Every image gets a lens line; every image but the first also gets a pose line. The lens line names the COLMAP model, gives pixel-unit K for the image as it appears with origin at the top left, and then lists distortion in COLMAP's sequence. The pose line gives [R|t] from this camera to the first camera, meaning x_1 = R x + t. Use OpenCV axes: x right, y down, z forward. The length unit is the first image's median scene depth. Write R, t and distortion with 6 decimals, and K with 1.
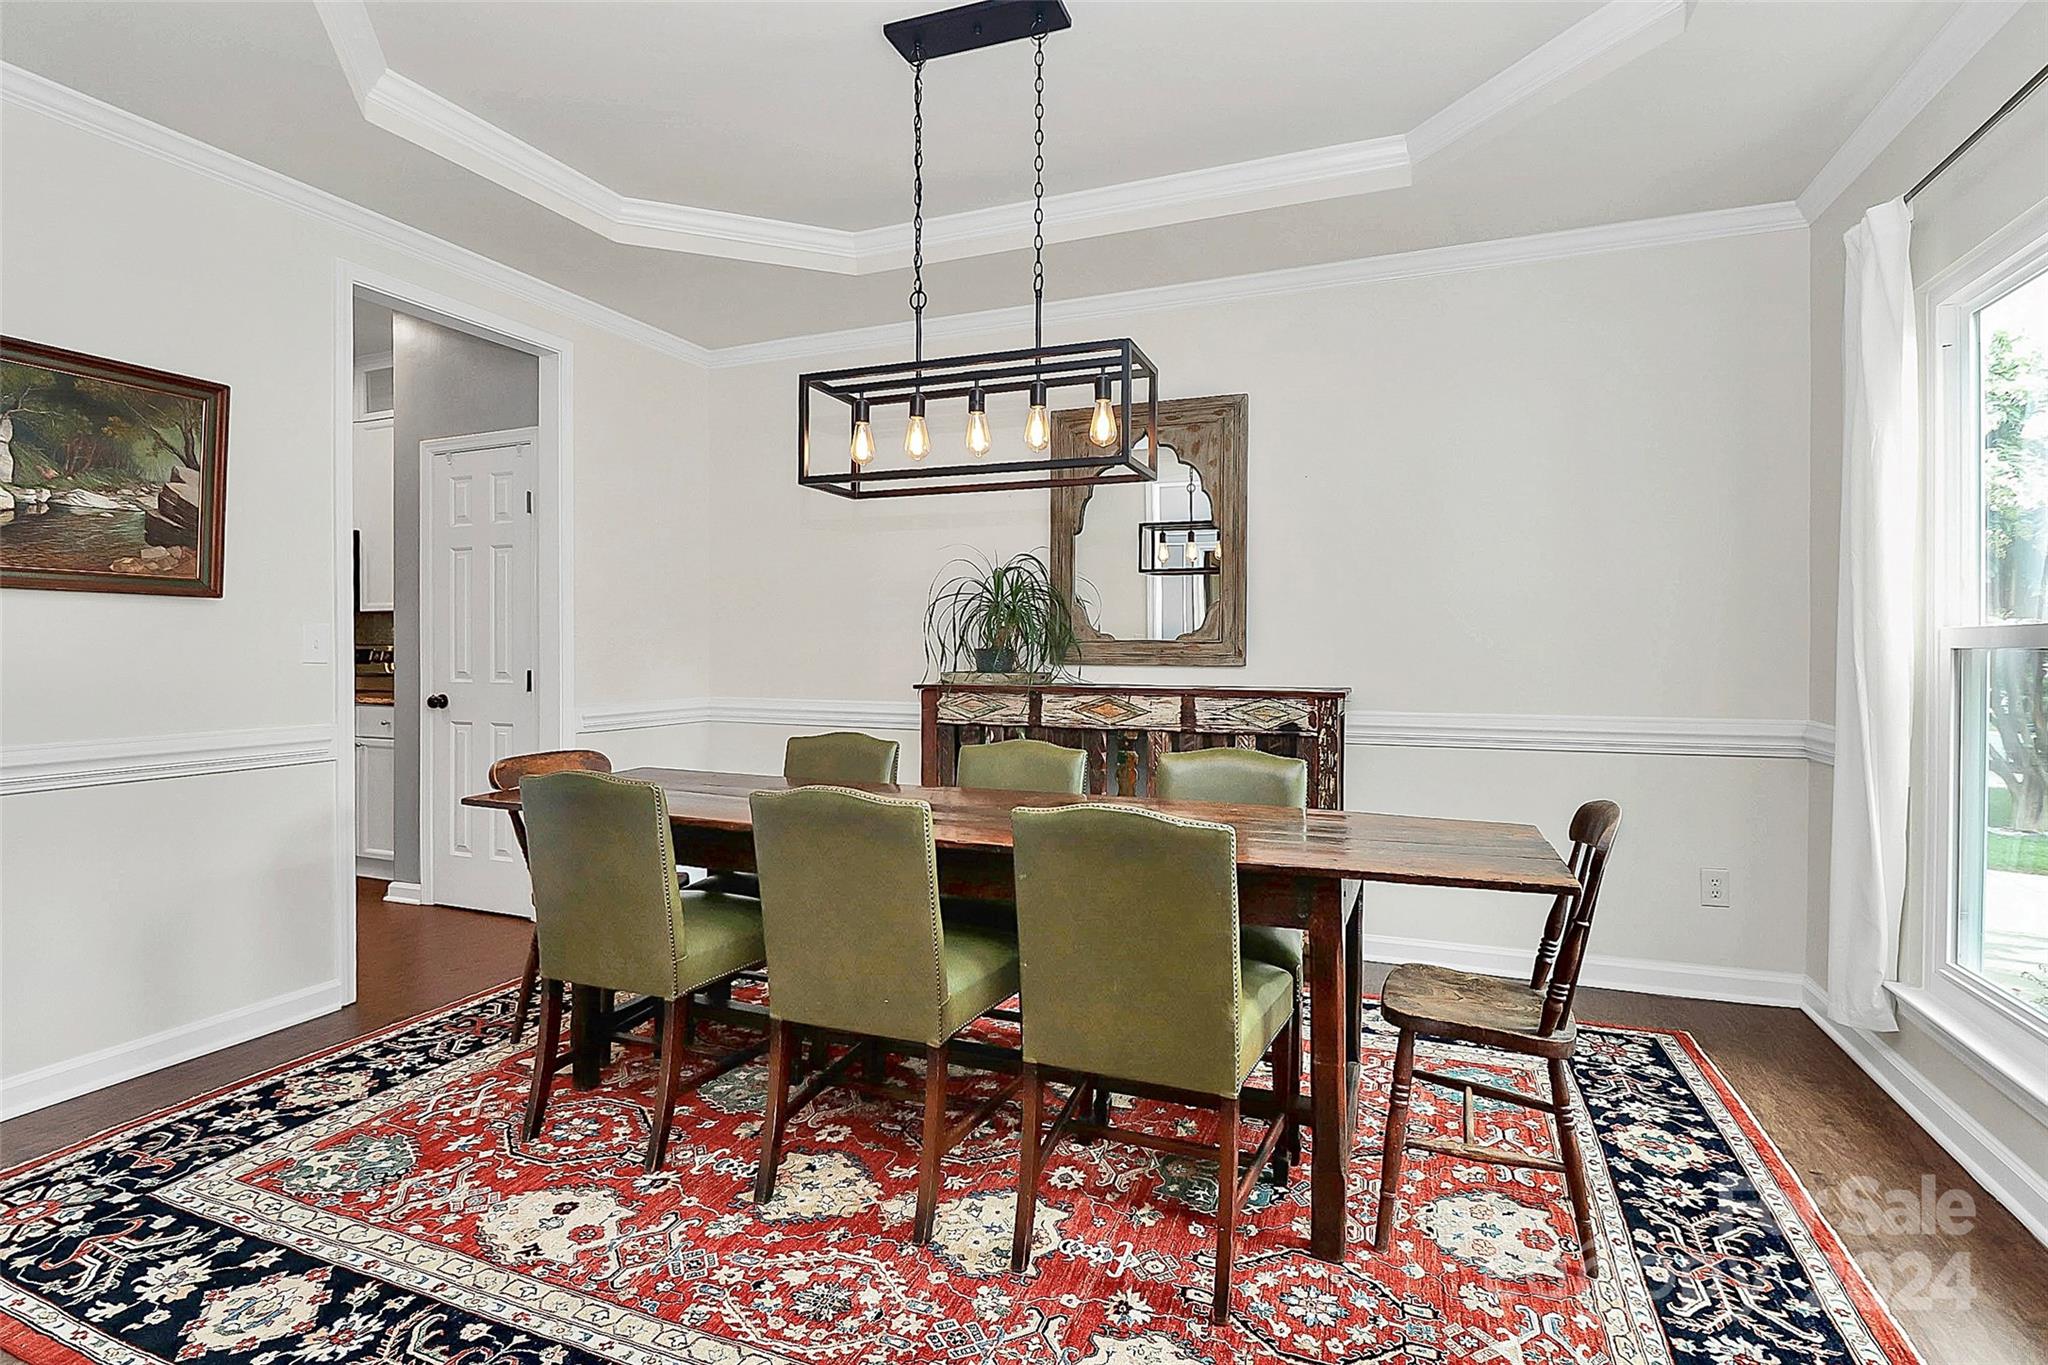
lens RADIAL K [[985.0, 0, 1022.0], [0, 985.0, 647.2], [0, 0, 1]] dist [0.013517, -0.019285]
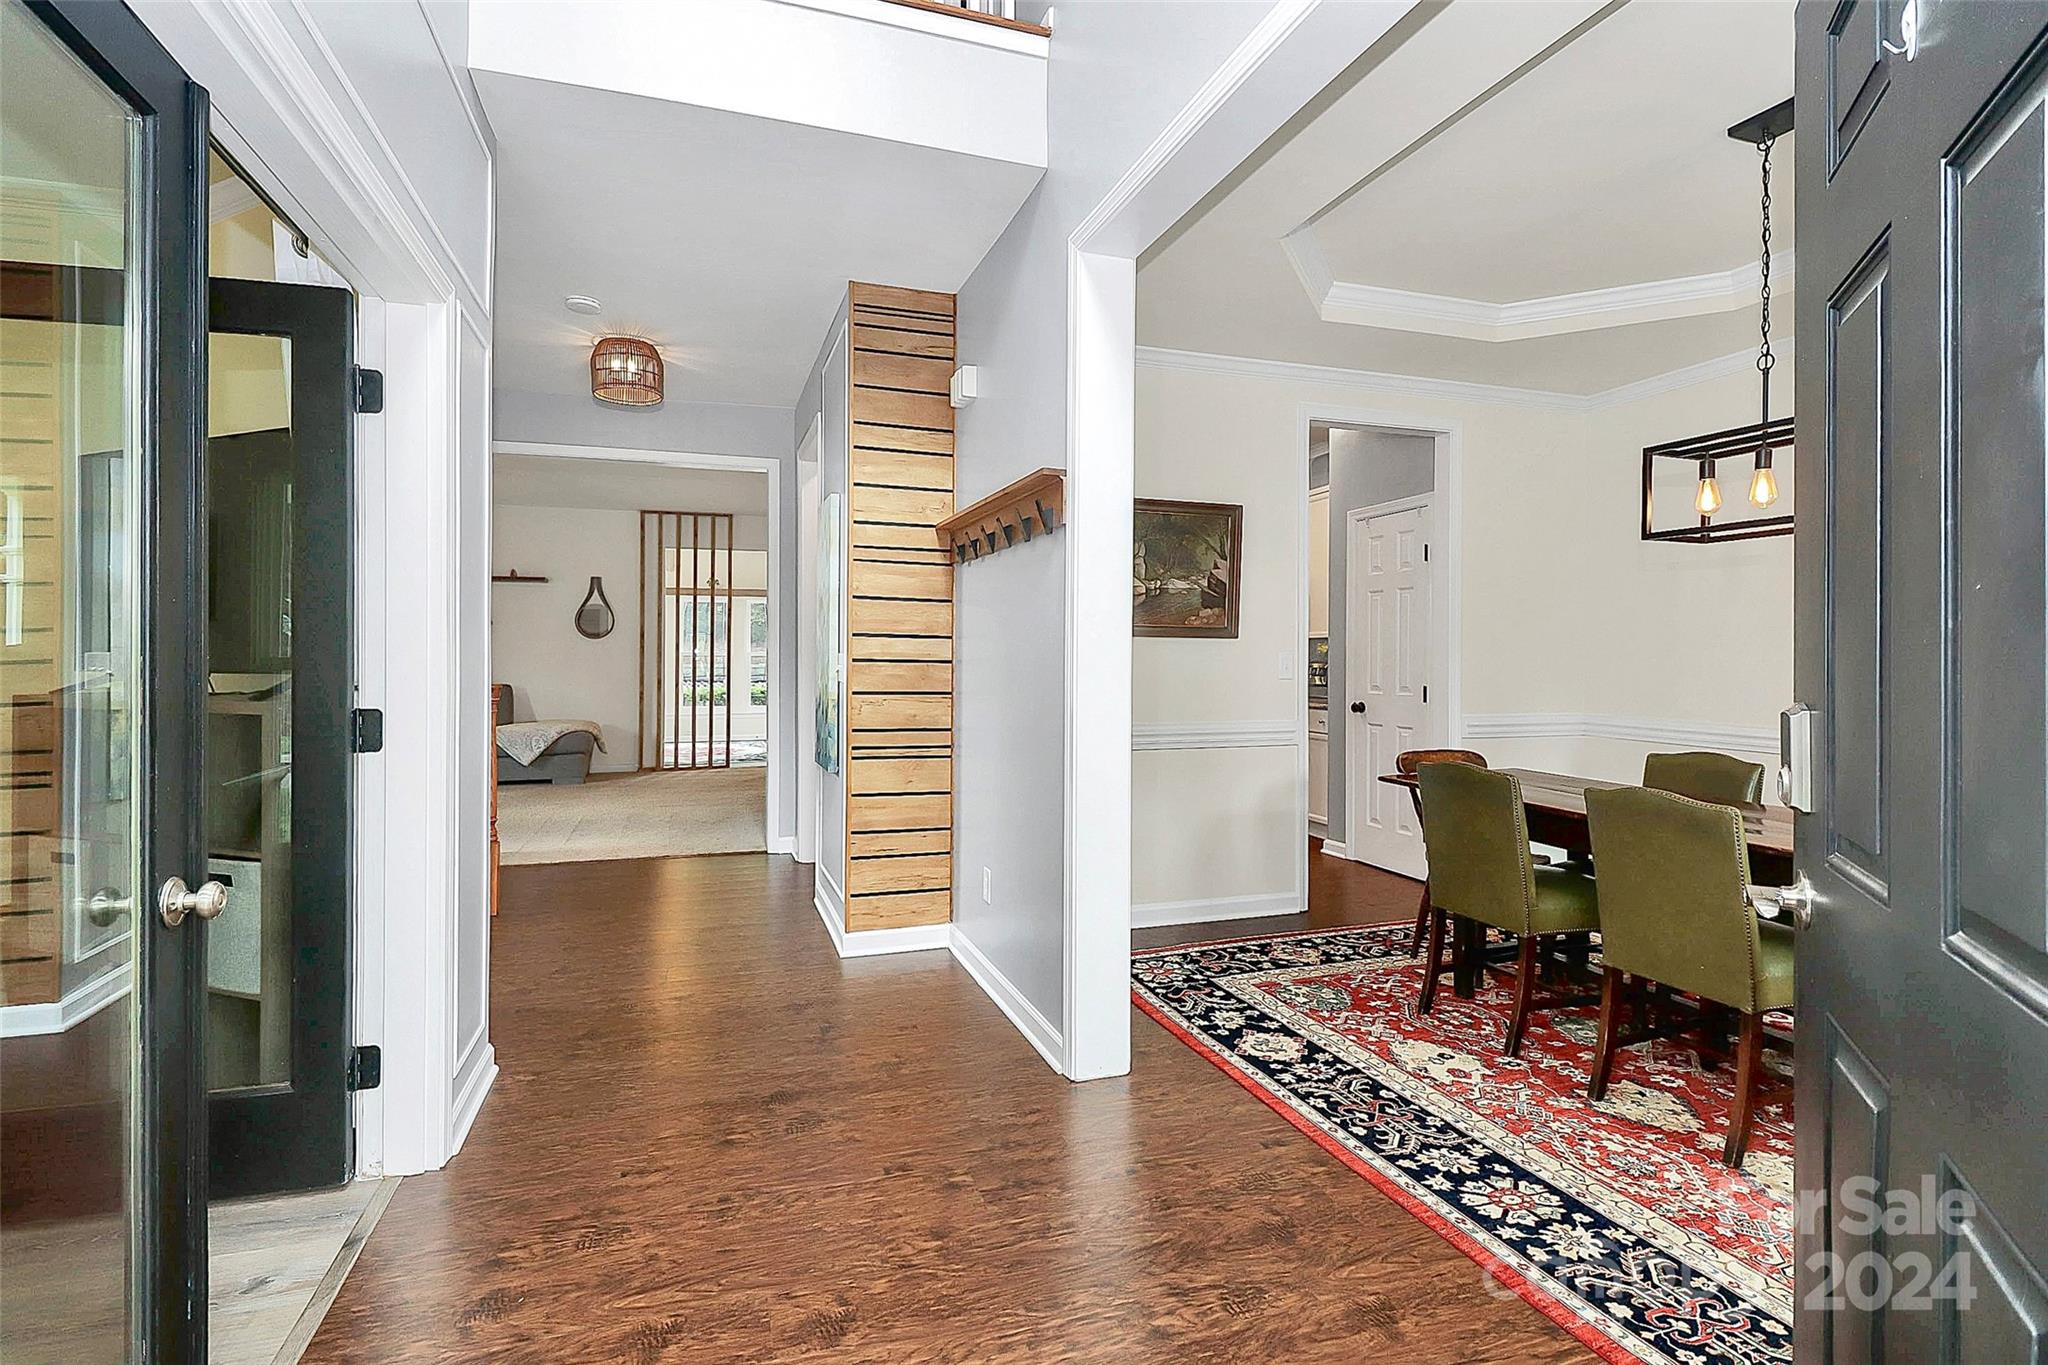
lens RADIAL K [[963.6, 0, 998.6], [0, 963.6, 677.5], [0, 0, 1]] dist [0.001511, -0.018370]
pose [[0.635866, 0.013280, -0.771685, 0.188310], [0.001817, 0.999823, 0.018703, -0.019819], [0.771797, -0.013295, 0.635730, -0.370726]]
